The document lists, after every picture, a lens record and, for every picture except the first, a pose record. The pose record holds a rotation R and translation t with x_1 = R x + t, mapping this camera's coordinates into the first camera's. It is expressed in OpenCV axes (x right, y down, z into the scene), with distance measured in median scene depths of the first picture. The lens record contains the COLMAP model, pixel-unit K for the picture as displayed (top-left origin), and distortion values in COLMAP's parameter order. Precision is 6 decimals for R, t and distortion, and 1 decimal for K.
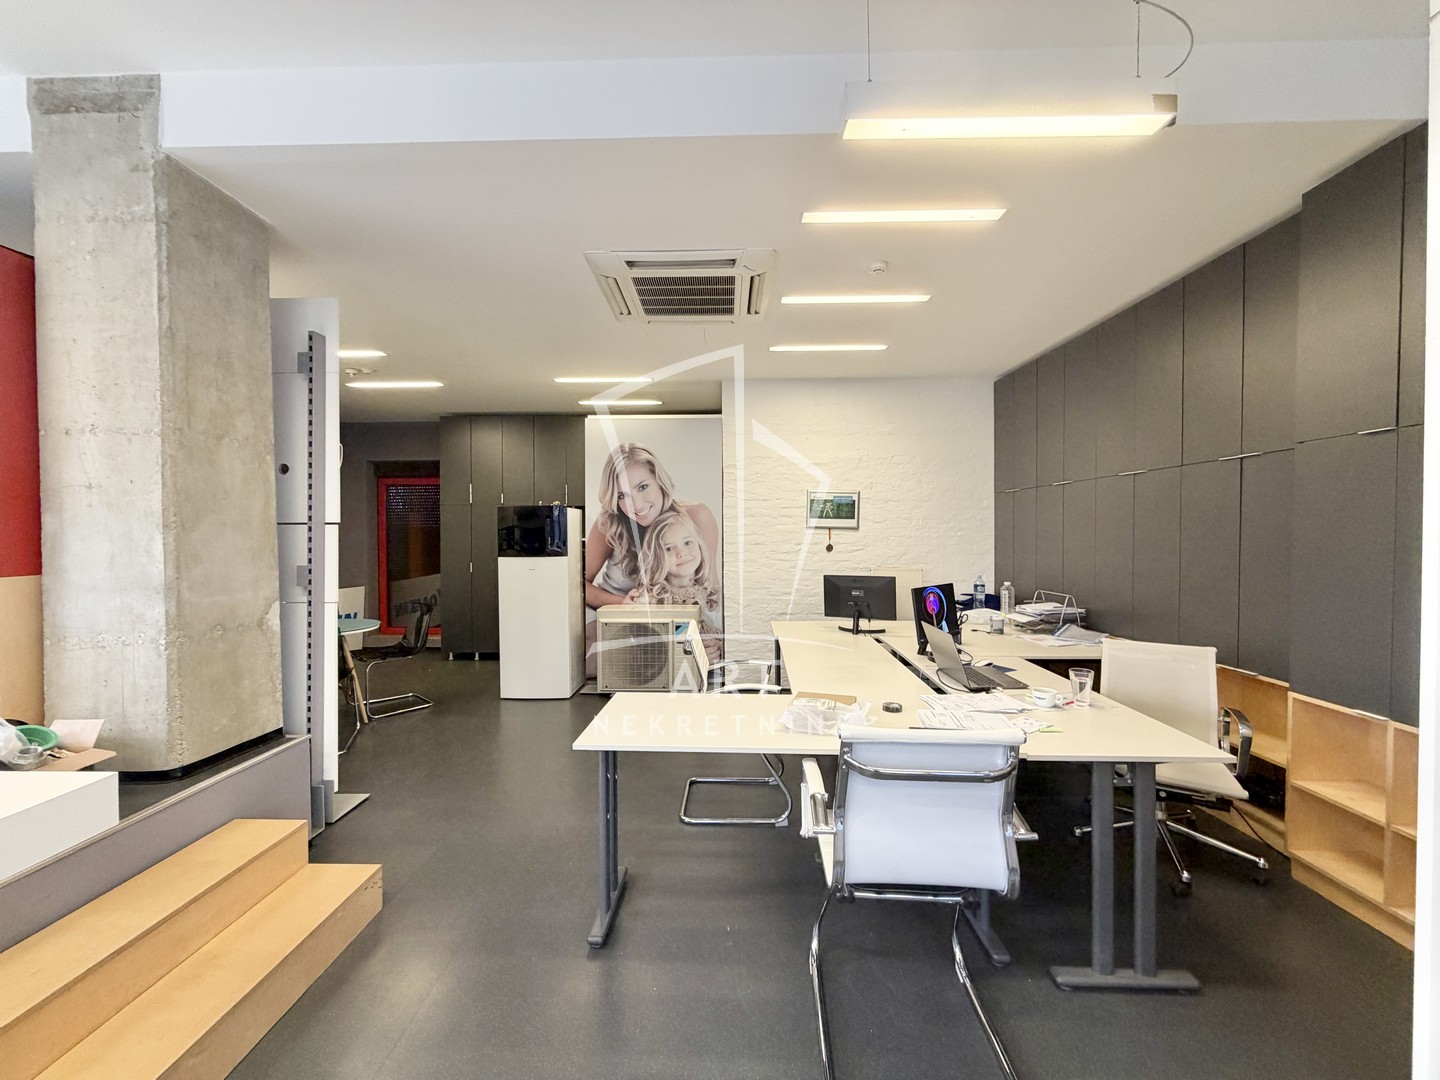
lens RADIAL K [[577.9, 0, 716.3], [0, 577.9, 544.2], [0, 0, 1]] dist [-0.001263, 0.000213]
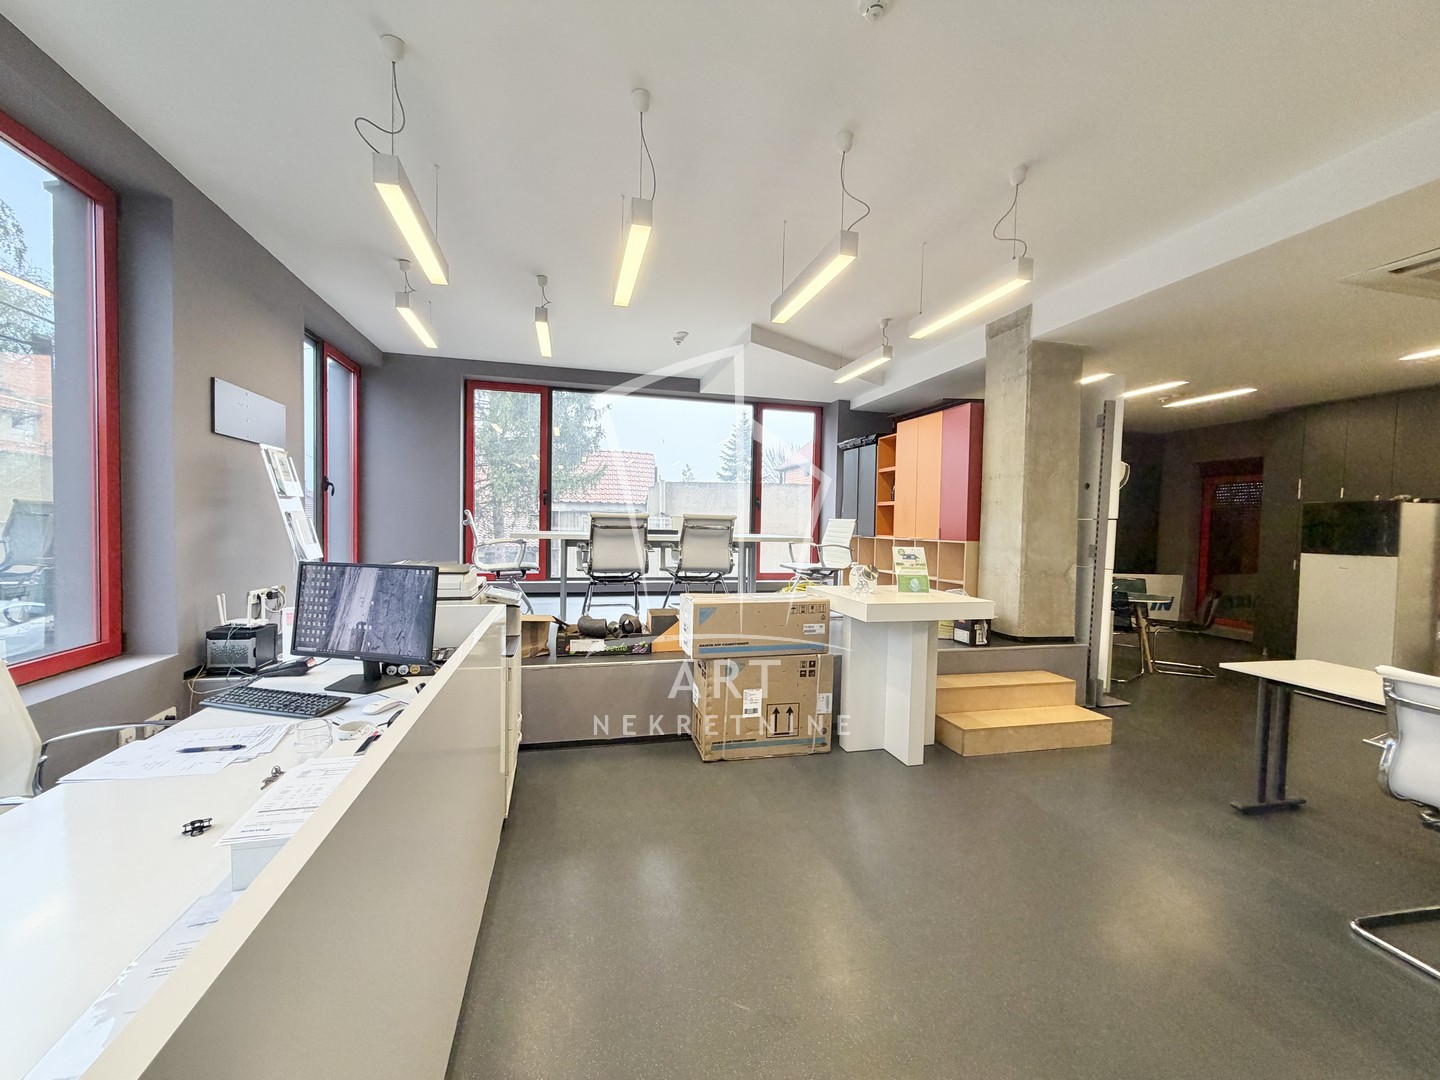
lens RADIAL K [[577.9, 0, 717.1], [0, 577.9, 542.2], [0, 0, 1]] dist [-0.001263, 0.000213]
pose [[0.276750, 0.041570, -0.960042, 0.638343], [-0.036768, 0.998790, 0.032649, 0.017284], [0.960238, 0.026263, 0.277944, -0.546383]]
